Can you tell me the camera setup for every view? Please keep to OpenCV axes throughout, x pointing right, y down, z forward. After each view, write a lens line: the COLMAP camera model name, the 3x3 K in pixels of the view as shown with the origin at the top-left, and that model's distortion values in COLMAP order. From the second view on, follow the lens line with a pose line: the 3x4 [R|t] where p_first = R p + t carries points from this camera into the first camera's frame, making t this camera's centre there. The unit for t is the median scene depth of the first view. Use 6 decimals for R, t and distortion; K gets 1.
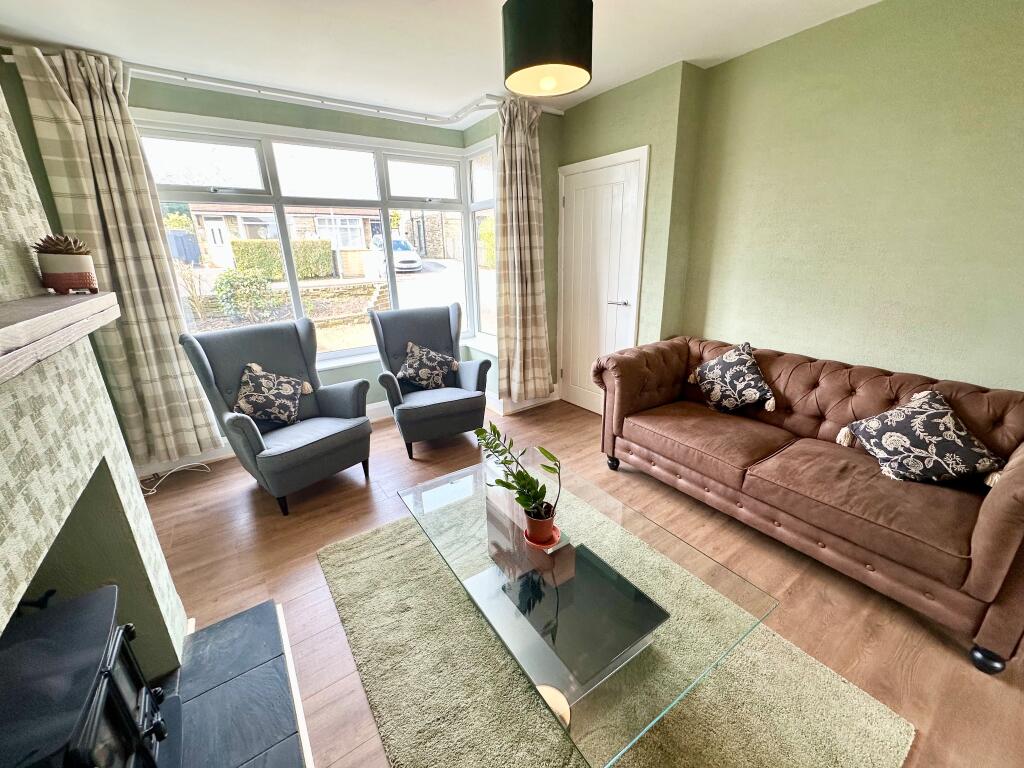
lens RADIAL K [[409.7, 0, 512.7], [0, 409.7, 381.9], [0, 0, 1]] dist [-0.000958, 0.000339]
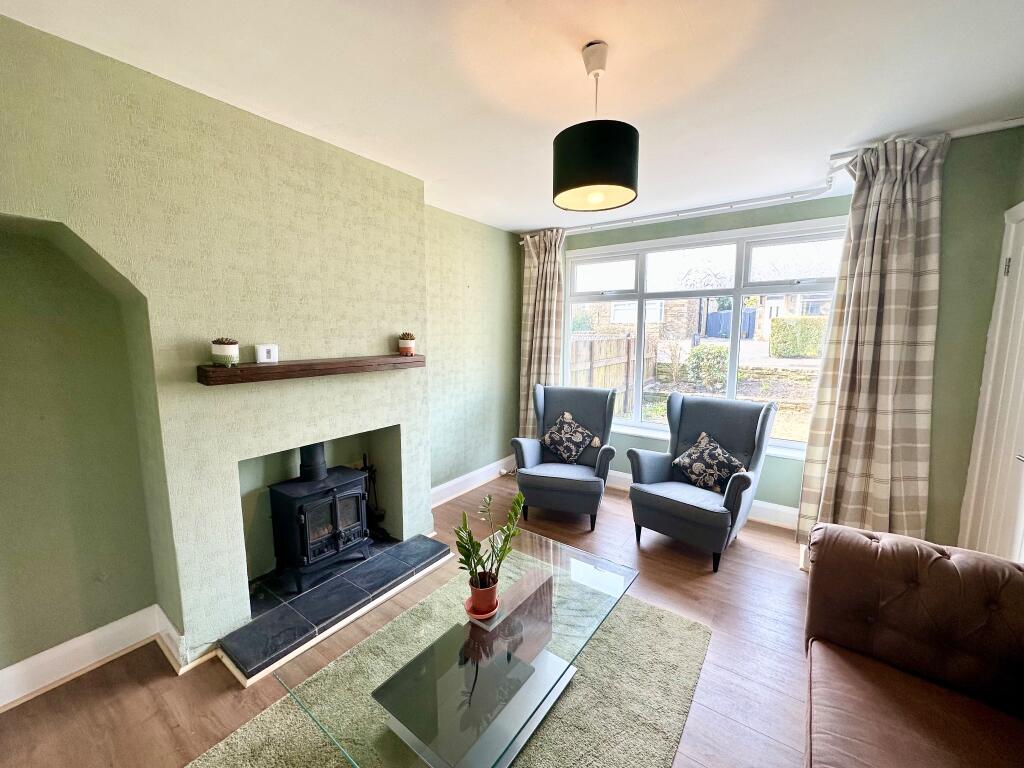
lens RADIAL K [[409.7, 0, 511.9], [0, 409.7, 383.0], [0, 0, 1]] dist [-0.000958, 0.000339]
pose [[0.332424, 0.144743, -0.931957, 0.535167], [-0.297686, 0.953742, 0.041944, -0.131065], [0.894918, 0.263488, 0.360134, 0.277145]]
